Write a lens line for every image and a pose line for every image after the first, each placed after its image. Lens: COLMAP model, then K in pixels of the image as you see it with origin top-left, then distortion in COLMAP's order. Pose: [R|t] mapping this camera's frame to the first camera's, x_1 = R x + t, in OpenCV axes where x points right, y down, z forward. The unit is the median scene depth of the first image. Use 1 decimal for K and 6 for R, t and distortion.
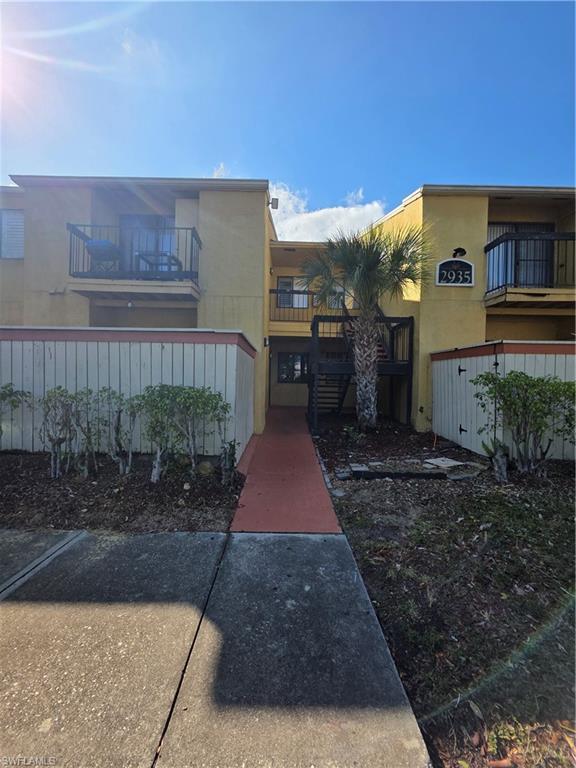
lens RADIAL K [[308.2, 0, 286.8], [0, 308.2, 384.7], [0, 0, 1]] dist [0.002663, -0.000186]
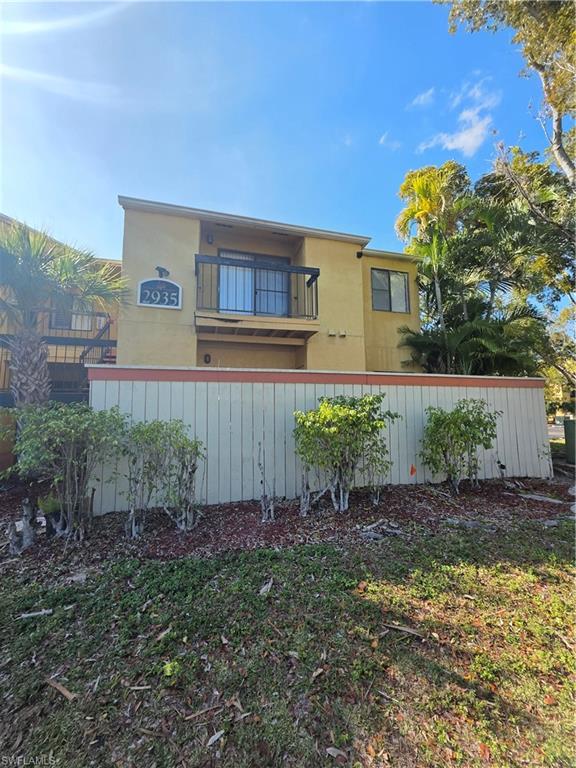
lens RADIAL K [[308.2, 0, 288.6], [0, 308.2, 382.7], [0, 0, 1]] dist [0.002663, -0.000186]
pose [[0.965548, 0.001002, 0.260224, 0.671597], [0.025681, 0.994744, -0.099118, -0.000218], [-0.258956, 0.102385, 0.960447, 0.051580]]
